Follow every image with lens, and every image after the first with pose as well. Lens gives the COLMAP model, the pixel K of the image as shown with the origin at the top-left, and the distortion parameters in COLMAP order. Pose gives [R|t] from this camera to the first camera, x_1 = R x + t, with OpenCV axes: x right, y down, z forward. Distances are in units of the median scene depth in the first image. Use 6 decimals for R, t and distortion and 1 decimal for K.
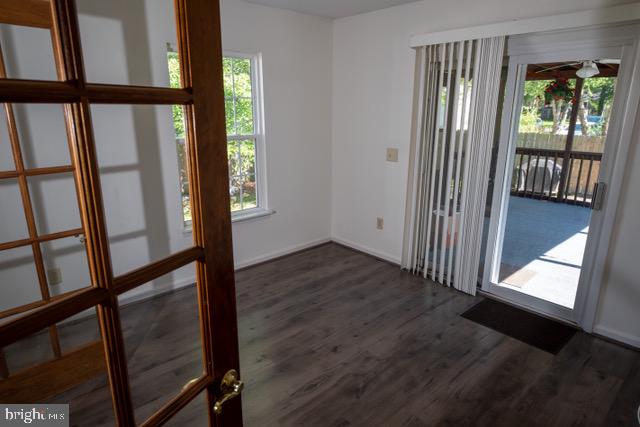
lens RADIAL K [[390.4, 0, 320.0], [0, 390.4, 213.5], [0, 0, 1]] dist [0.001981, 0.000087]
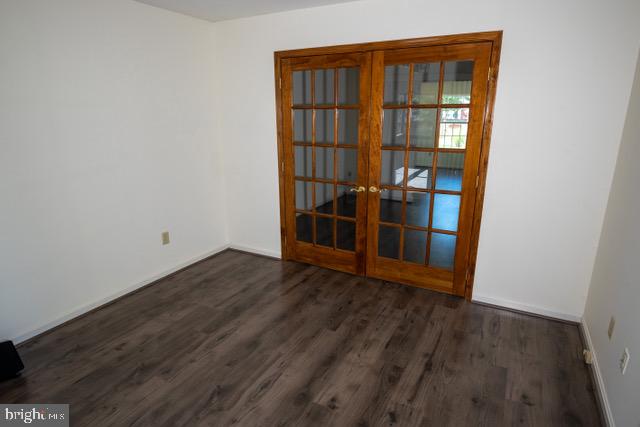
lens RADIAL K [[362.0, 0, 320.0], [0, 362.0, 213.5], [0, 0, 1]] dist [-0.000993, -0.000317]
pose [[-0.939795, 0.095457, -0.328137, 0.111928], [-0.085283, 0.864305, 0.495684, -0.430730], [0.330927, 0.493826, -0.804129, 1.595406]]
